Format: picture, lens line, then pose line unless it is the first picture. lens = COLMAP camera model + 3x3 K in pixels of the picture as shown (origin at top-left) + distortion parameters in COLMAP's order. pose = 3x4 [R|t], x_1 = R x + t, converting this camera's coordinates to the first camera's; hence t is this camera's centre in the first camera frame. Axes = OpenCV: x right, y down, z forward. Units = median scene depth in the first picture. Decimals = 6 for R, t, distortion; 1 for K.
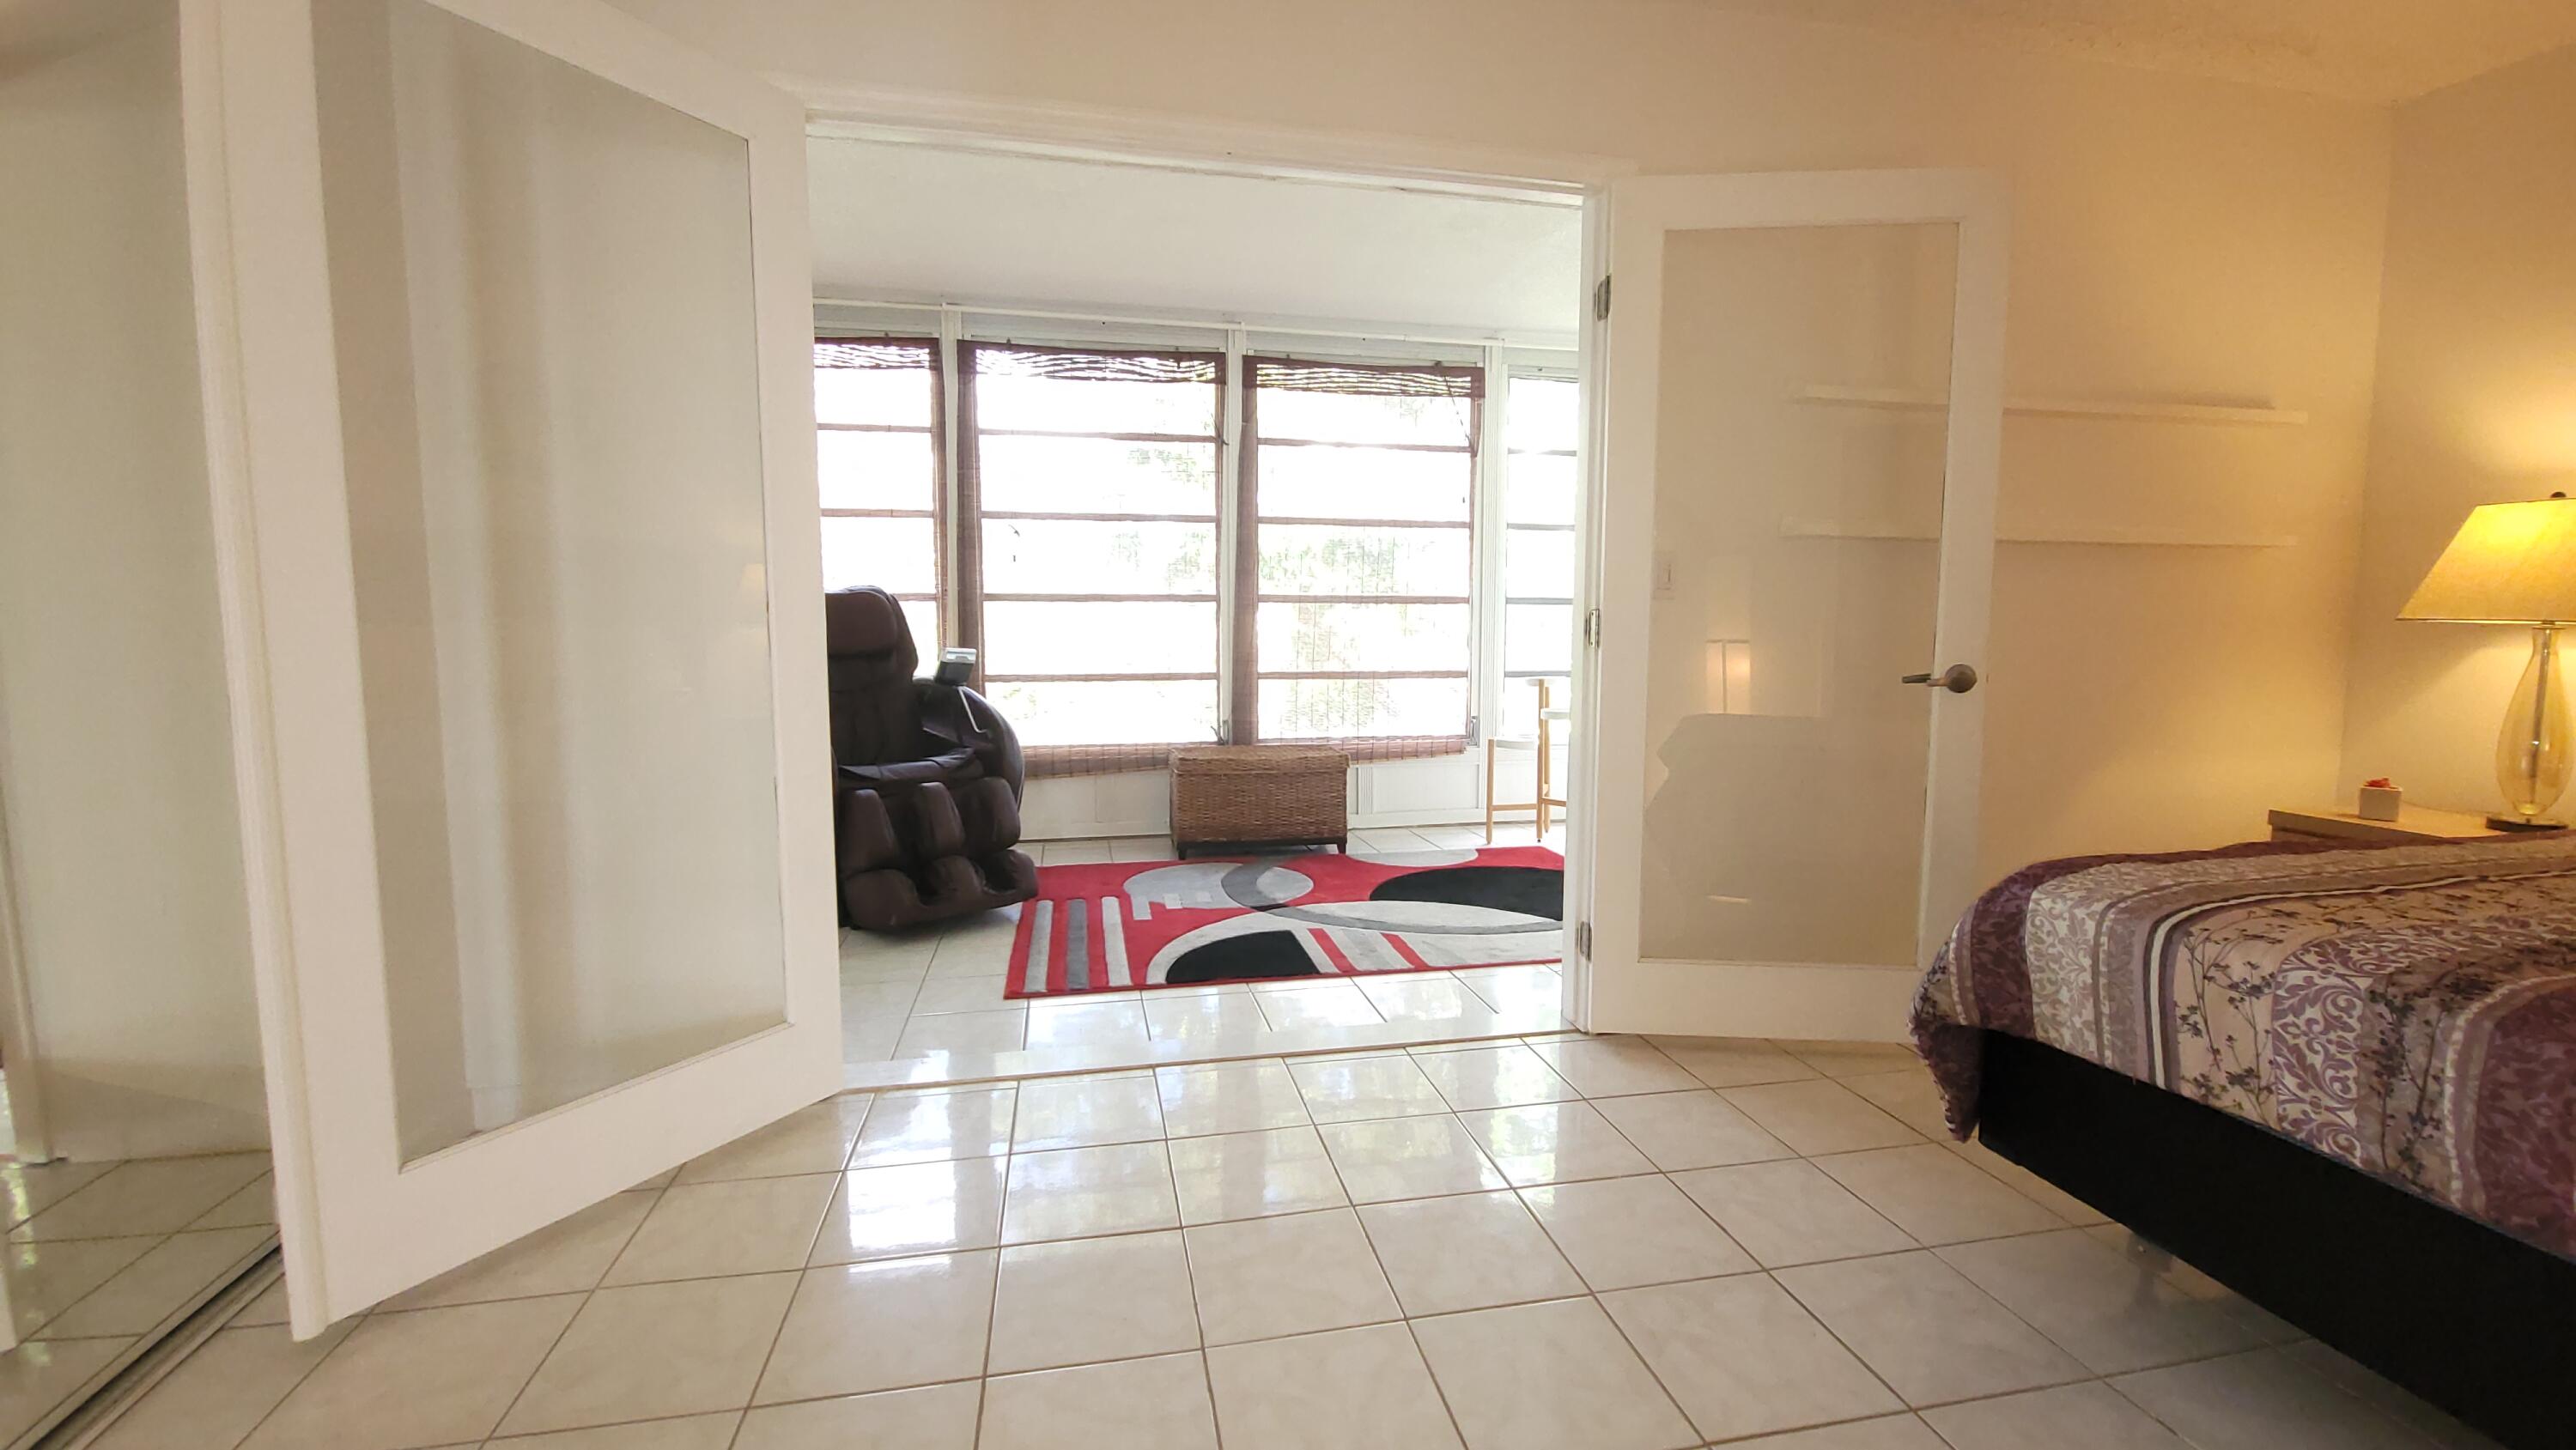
lens RADIAL K [[1048.3, 0, 1288.1], [0, 1048.3, 718.2], [0, 0, 1]] dist [-0.001043, -0.000792]
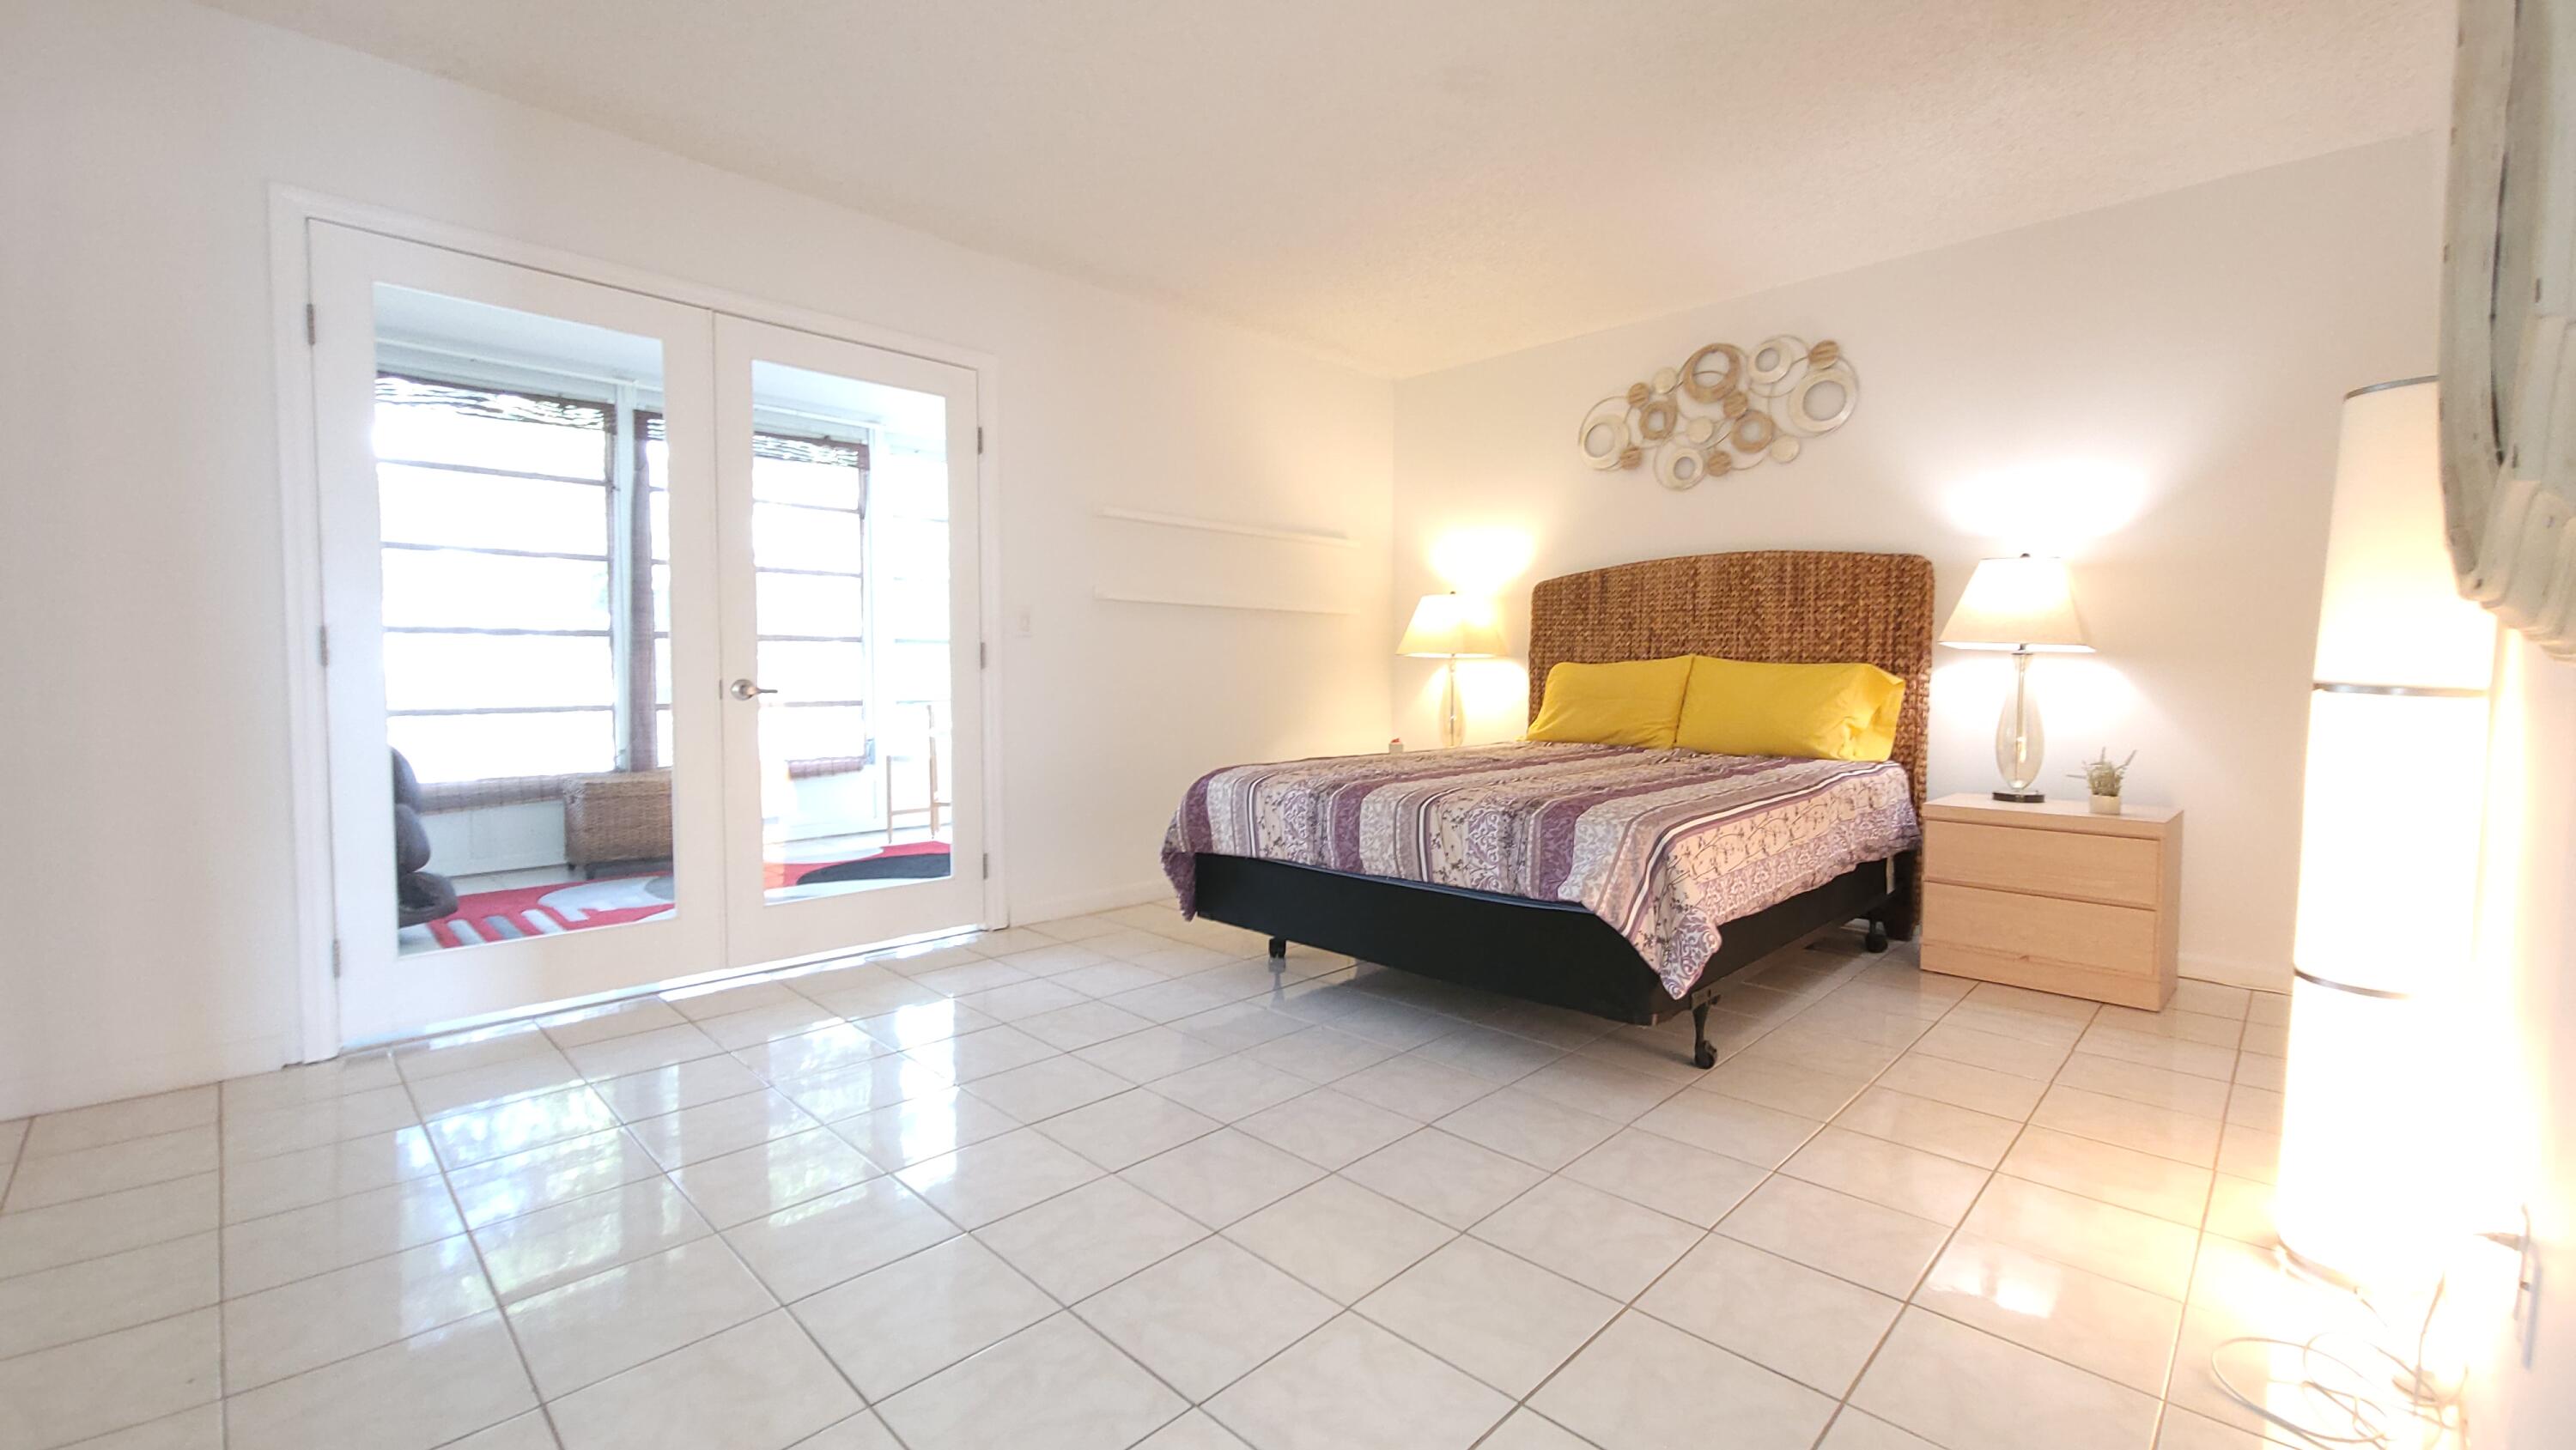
lens RADIAL K [[1048.3, 0, 1291.9], [0, 1048.3, 723.2], [0, 0, 1]] dist [-0.001043, -0.000792]
pose [[0.829139, -0.027100, 0.558385, -0.096236], [0.050221, 0.998397, -0.026118, 0.039352], [-0.556782, 0.049698, 0.829171, -0.261970]]
